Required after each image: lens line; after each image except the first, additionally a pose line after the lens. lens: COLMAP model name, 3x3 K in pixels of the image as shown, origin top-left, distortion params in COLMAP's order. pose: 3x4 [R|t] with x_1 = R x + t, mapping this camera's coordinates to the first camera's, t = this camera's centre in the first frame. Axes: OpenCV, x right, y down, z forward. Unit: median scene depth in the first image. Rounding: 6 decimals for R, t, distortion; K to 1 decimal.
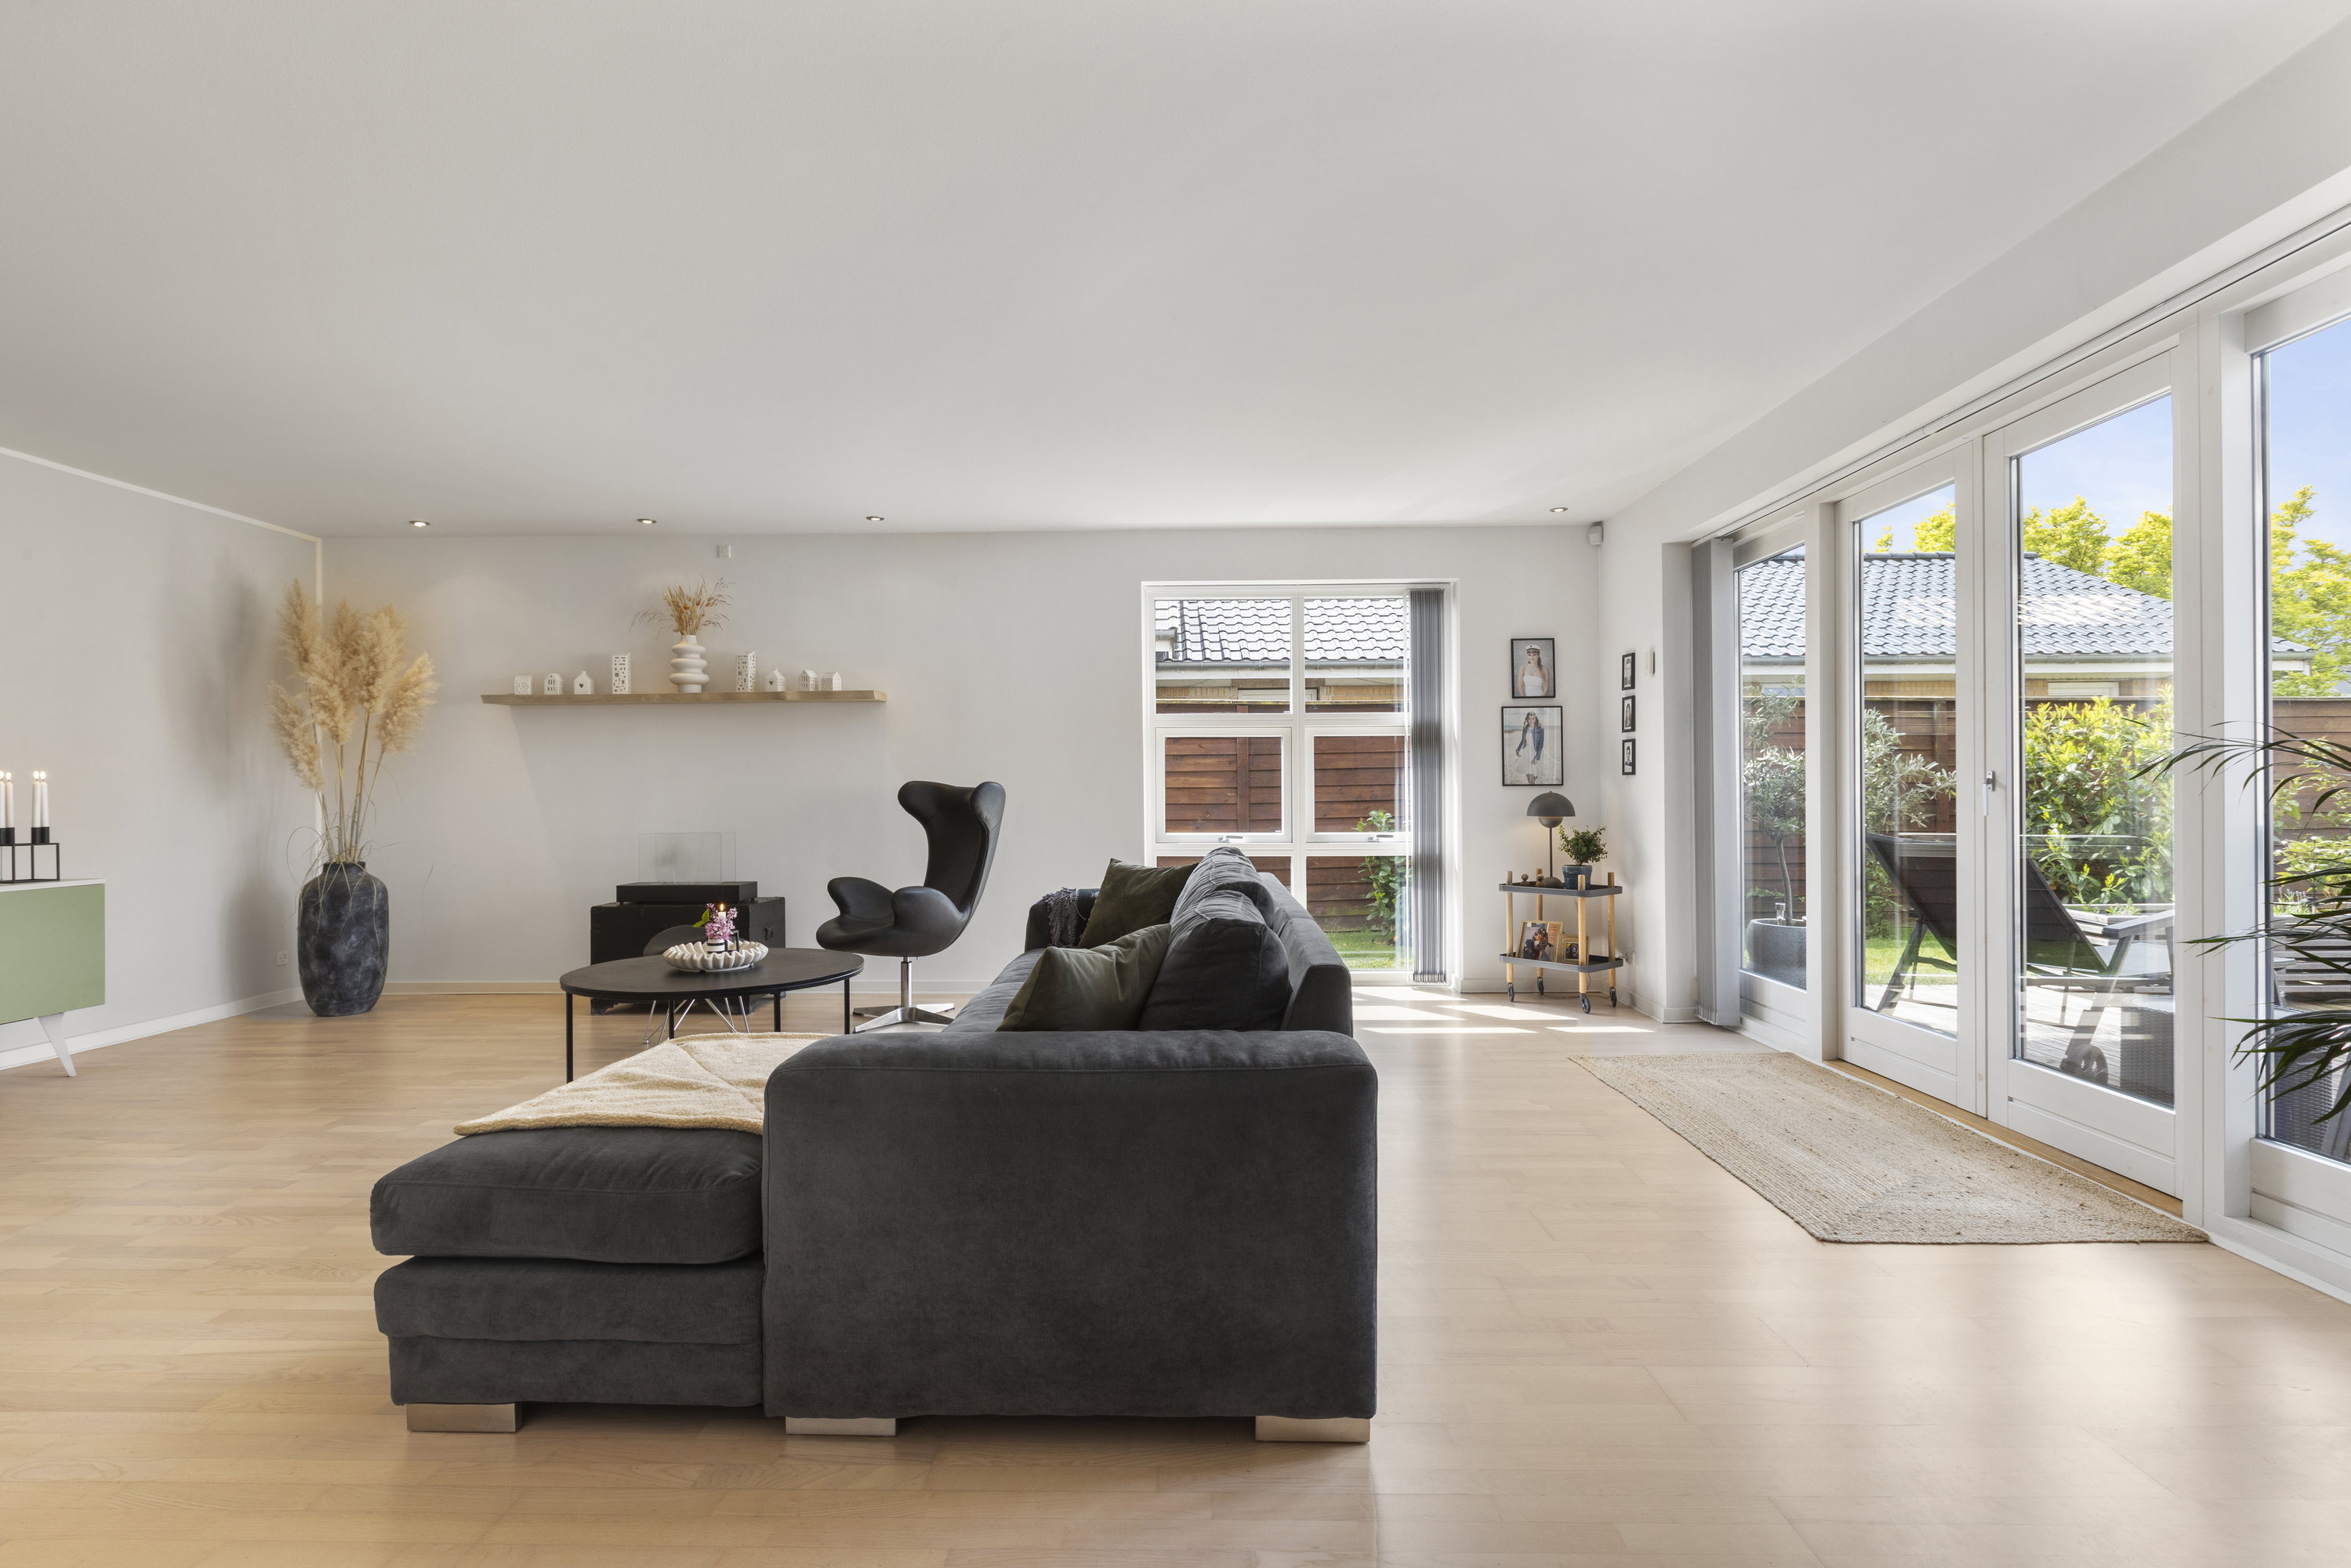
lens RADIAL K [[1156.2, 0, 1172.5], [0, 1156.2, 781.4], [0, 0, 1]] dist [0.005603, -0.002417]
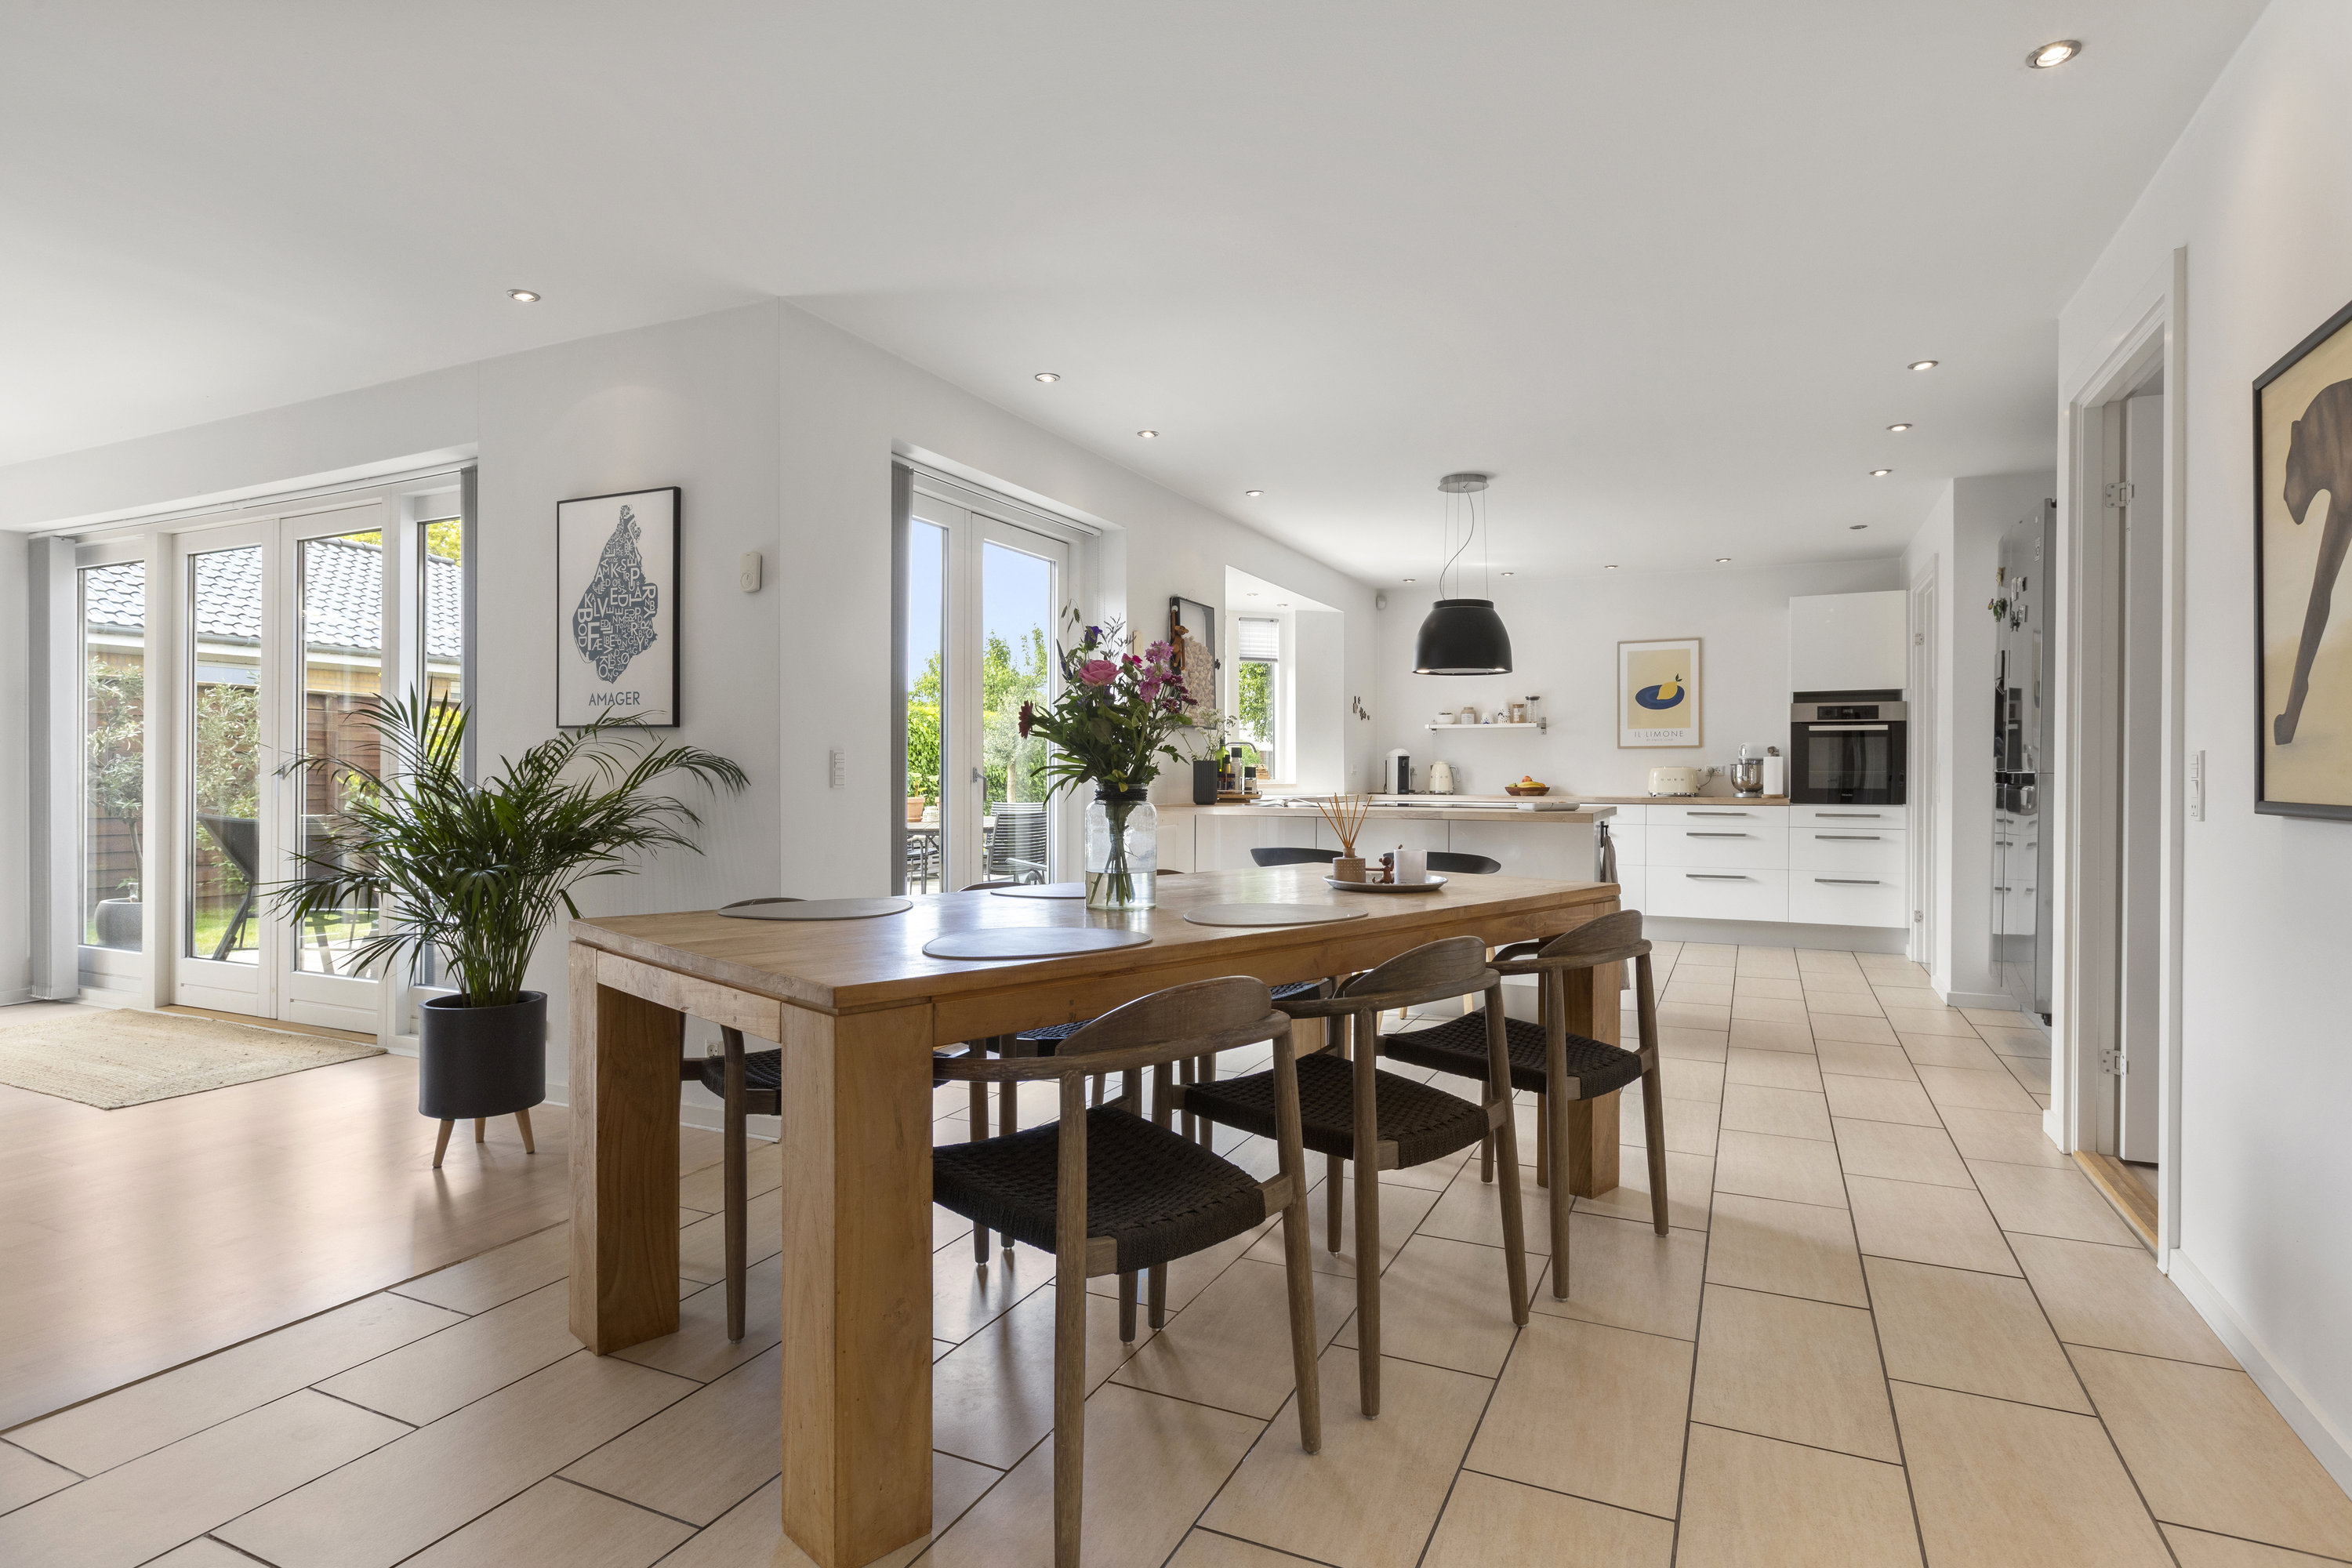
lens RADIAL K [[1224.3, 0, 1171.8], [0, 1224.3, 782.5], [0, 0, 1]] dist [-0.001539, -0.003007]
pose [[0.408140, 0.003190, 0.912914, -0.152335], [-0.015349, 0.999877, 0.003368, -0.007582], [-0.912790, -0.015387, 0.408139, -0.454086]]
